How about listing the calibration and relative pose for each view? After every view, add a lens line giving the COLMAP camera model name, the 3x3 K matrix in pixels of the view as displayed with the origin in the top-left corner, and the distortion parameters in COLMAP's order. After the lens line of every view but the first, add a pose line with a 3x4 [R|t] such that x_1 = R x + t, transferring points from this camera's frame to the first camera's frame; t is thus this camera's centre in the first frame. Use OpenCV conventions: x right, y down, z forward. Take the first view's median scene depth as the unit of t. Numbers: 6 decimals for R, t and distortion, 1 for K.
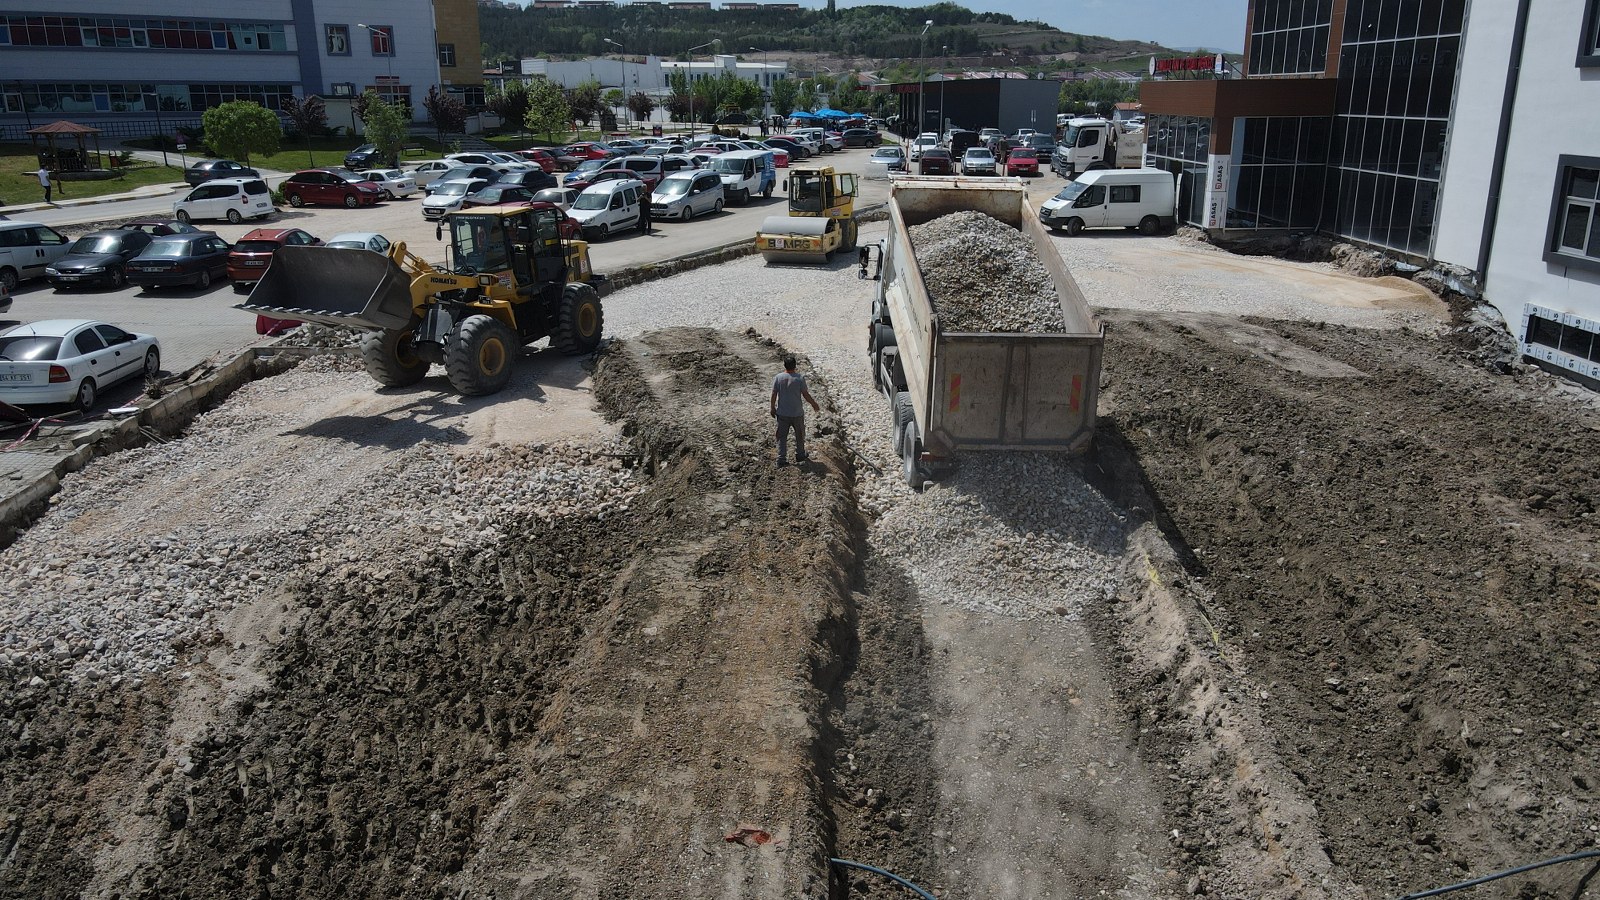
lens RADIAL K [[1151.2, 0, 800.0], [0, 1151.2, 450.0], [0, 0, 1]] dist [0.003385, 0.002013]
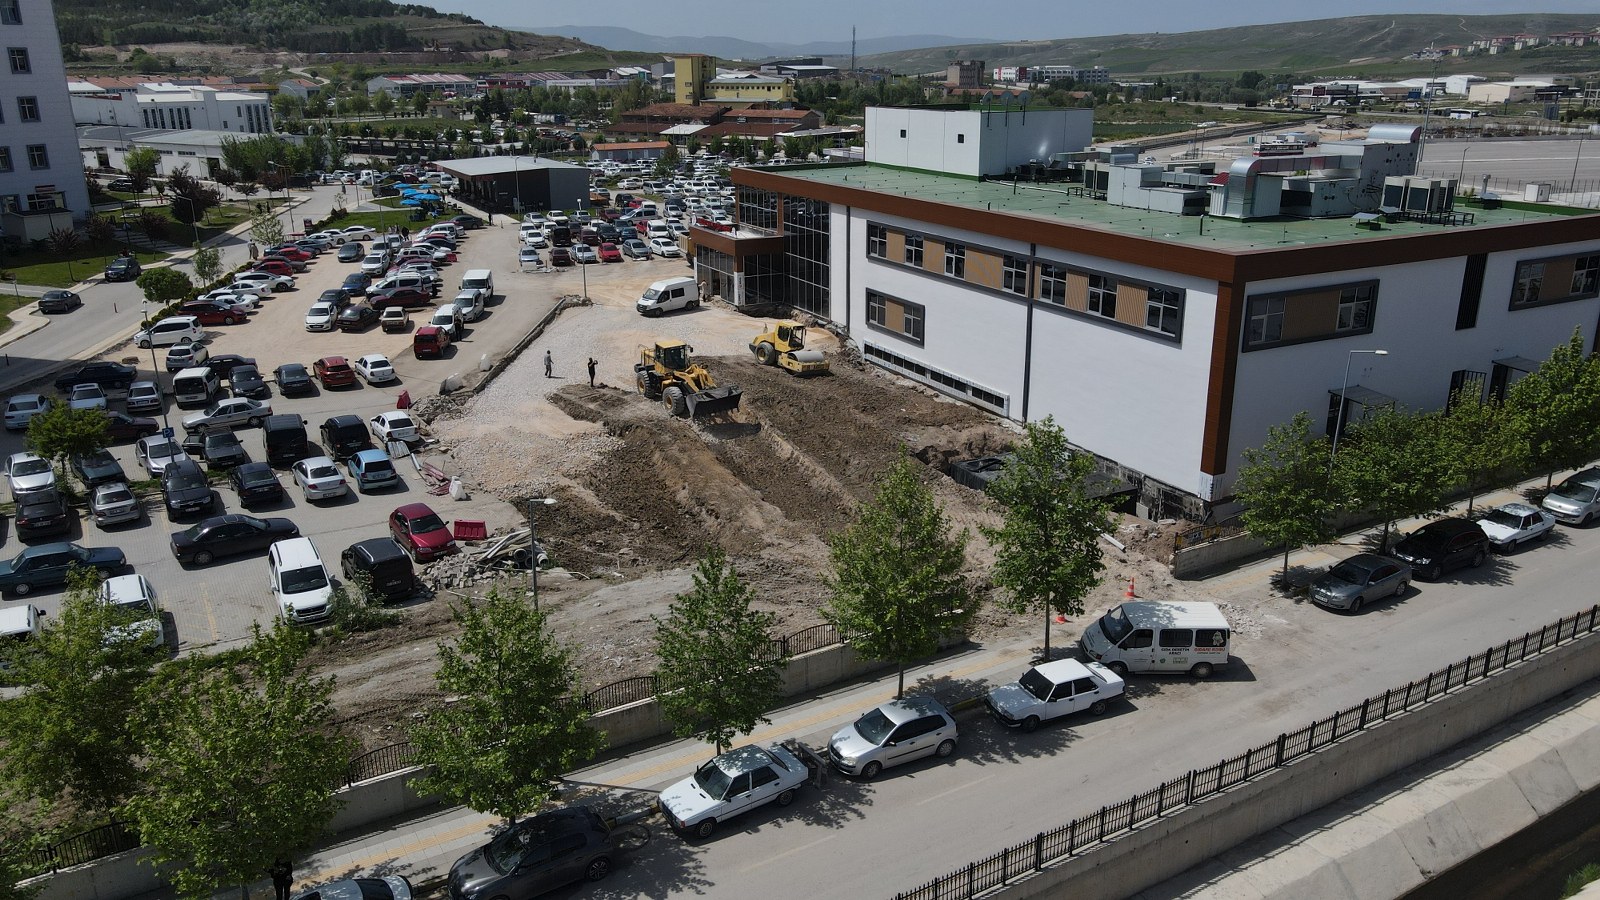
lens RADIAL K [[1151.2, 0, 800.0], [0, 1151.2, 450.0], [0, 0, 1]] dist [0.003385, 0.002013]
pose [[0.890330, -0.140936, 0.432954, -0.507664], [0.132731, 0.989926, 0.049292, -0.015673], [-0.435539, 0.013580, 0.900067, -0.976878]]
